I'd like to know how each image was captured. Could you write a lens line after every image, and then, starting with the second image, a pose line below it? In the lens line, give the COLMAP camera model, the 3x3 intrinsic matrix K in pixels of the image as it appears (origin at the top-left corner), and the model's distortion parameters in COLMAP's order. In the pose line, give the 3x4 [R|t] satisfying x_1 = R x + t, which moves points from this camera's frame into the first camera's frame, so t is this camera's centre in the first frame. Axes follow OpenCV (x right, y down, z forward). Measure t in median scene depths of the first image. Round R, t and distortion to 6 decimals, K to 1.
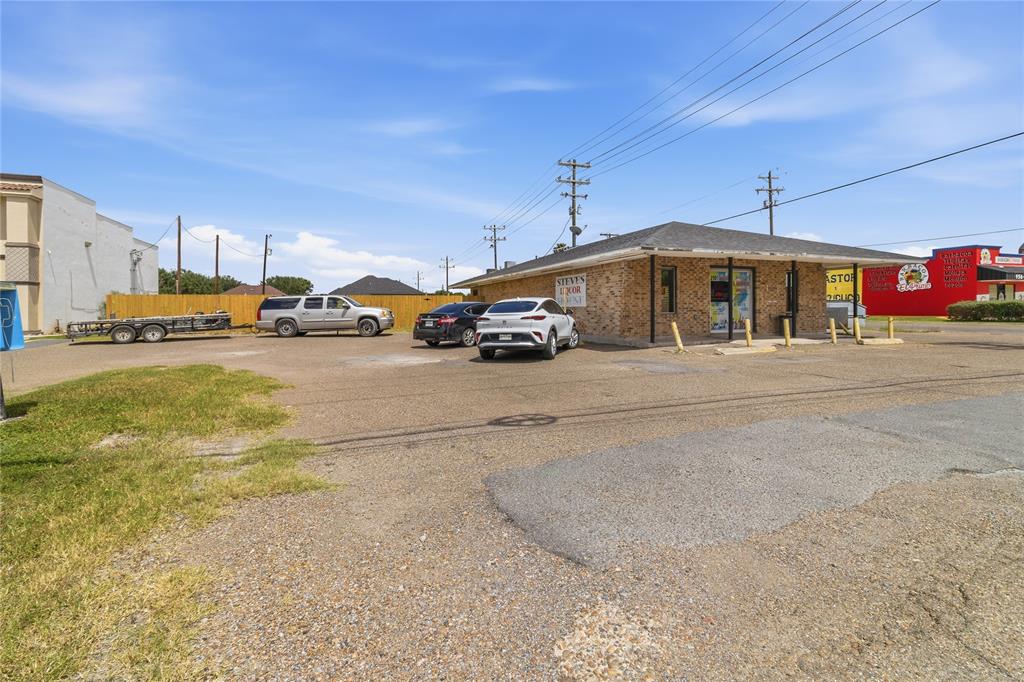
lens RADIAL K [[462.2, 0, 511.8], [0, 462.2, 309.1], [0, 0, 1]] dist [0.010663, 0.000355]
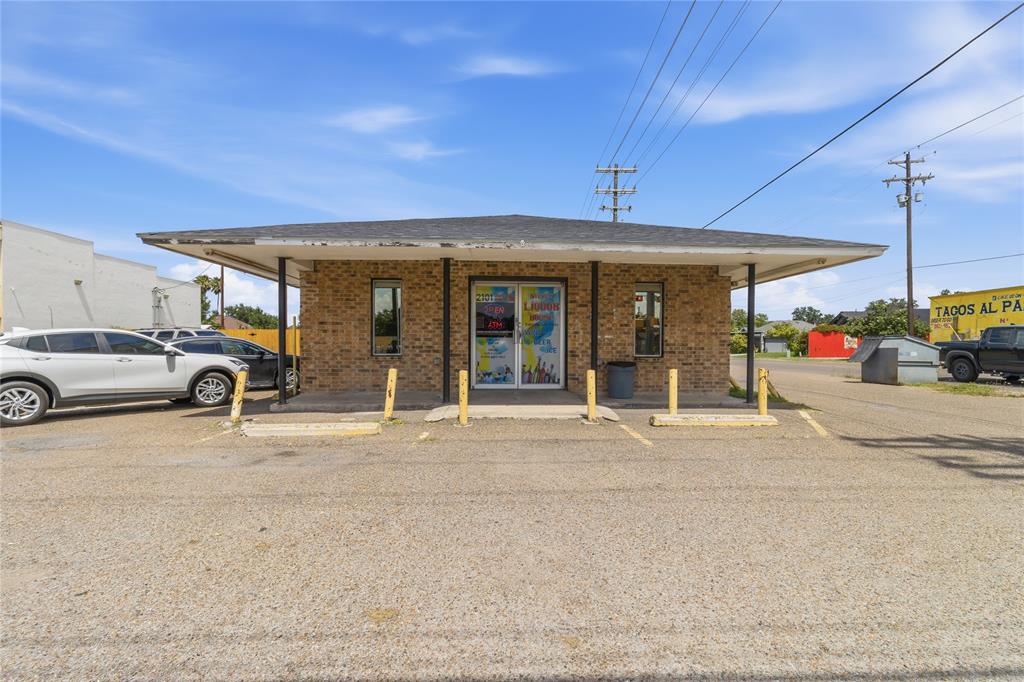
lens RADIAL K [[473.6, 0, 526.3], [0, 473.6, 349.3], [0, 0, 1]] dist [0.006617, 0.000494]
pose [[0.954981, 0.010435, -0.296485, 0.513280], [-0.008149, 0.999927, 0.008945, -0.004129], [0.296556, -0.006126, 0.954996, 0.328341]]
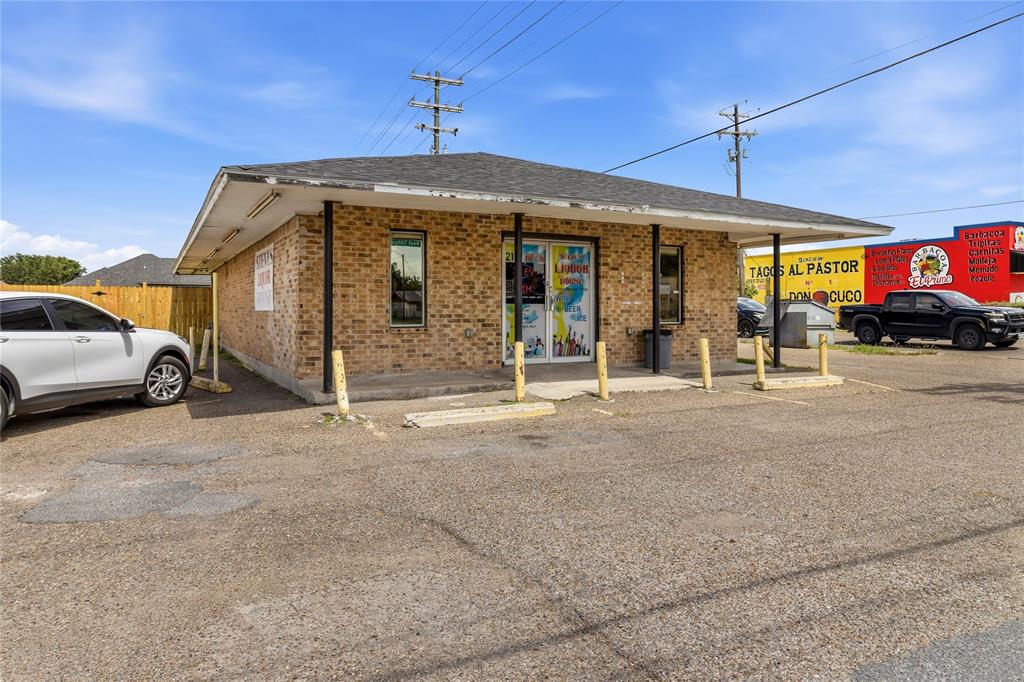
lens RADIAL K [[670.9, 0, 509.1], [0, 670.9, 293.2], [0, 0, 1]] dist [0.005404, 0.001031]
pose [[0.991965, 0.007627, 0.126286, 0.258862], [-0.004730, 0.999719, -0.023225, -0.007144], [-0.126427, 0.022441, 0.991722, 0.206229]]
